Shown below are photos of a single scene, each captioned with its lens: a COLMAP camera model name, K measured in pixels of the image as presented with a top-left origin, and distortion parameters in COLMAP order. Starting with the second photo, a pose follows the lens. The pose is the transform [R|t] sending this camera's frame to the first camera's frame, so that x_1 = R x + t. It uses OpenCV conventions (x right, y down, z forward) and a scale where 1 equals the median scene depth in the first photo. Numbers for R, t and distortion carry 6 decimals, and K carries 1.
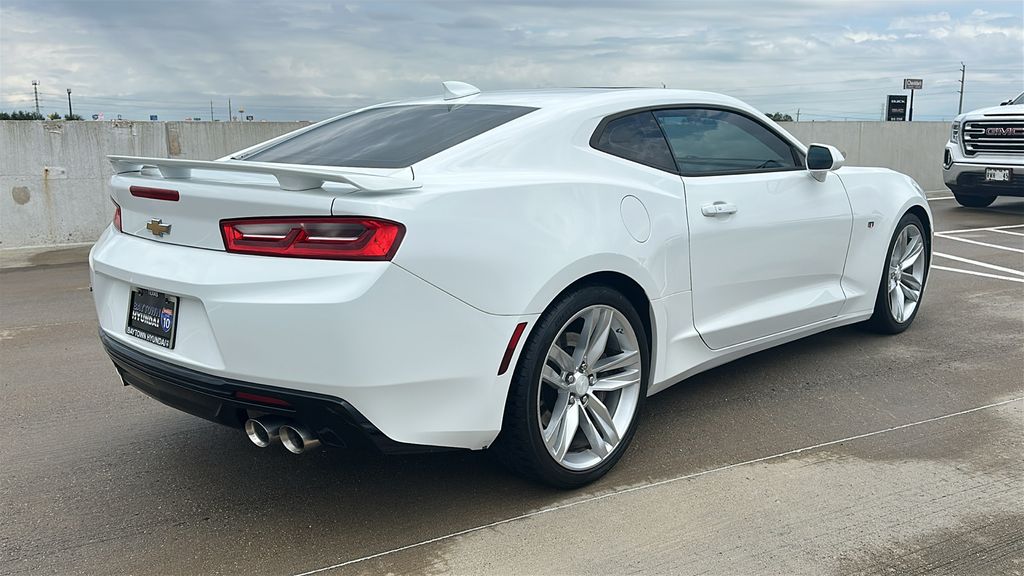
lens RADIAL K [[900.0, 0, 519.5], [0, 900.0, 289.4], [0, 0, 1]] dist [0.123153, -0.211206]
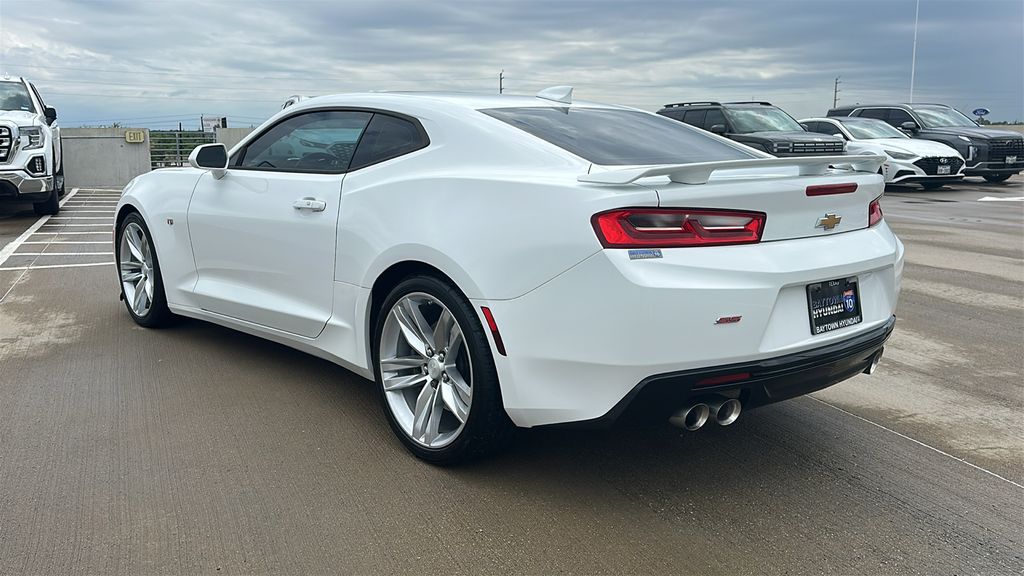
lens RADIAL K [[890.0, 0, 512.0], [0, 890.0, 288.0], [0, 0, 1]] dist [0.155965, -0.251263]
pose [[0.096006, -0.171127, 0.980560, -1.157438], [0.180781, 0.971725, 0.151885, -0.171643], [-0.978826, 0.162685, 0.124228, 0.973761]]
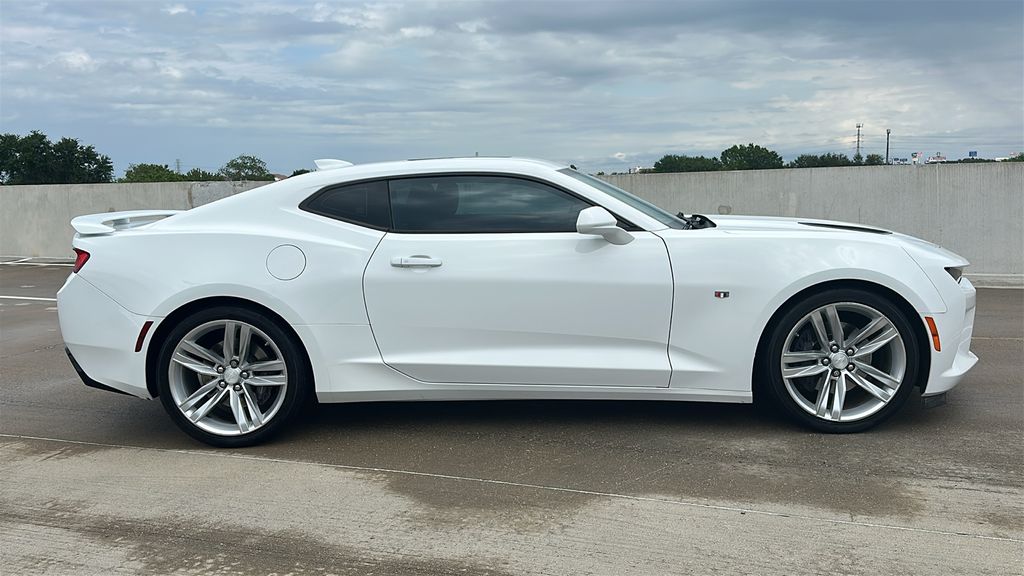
lens RADIAL K [[900.0, 0, 519.5], [0, 900.0, 289.4], [0, 0, 1]] dist [0.123153, -0.211206]
pose [[0.647570, 0.085976, -0.757140, 1.186908], [-0.115254, 0.993234, 0.014211, -0.083977], [0.753239, 0.078061, 0.653098, 0.330909]]
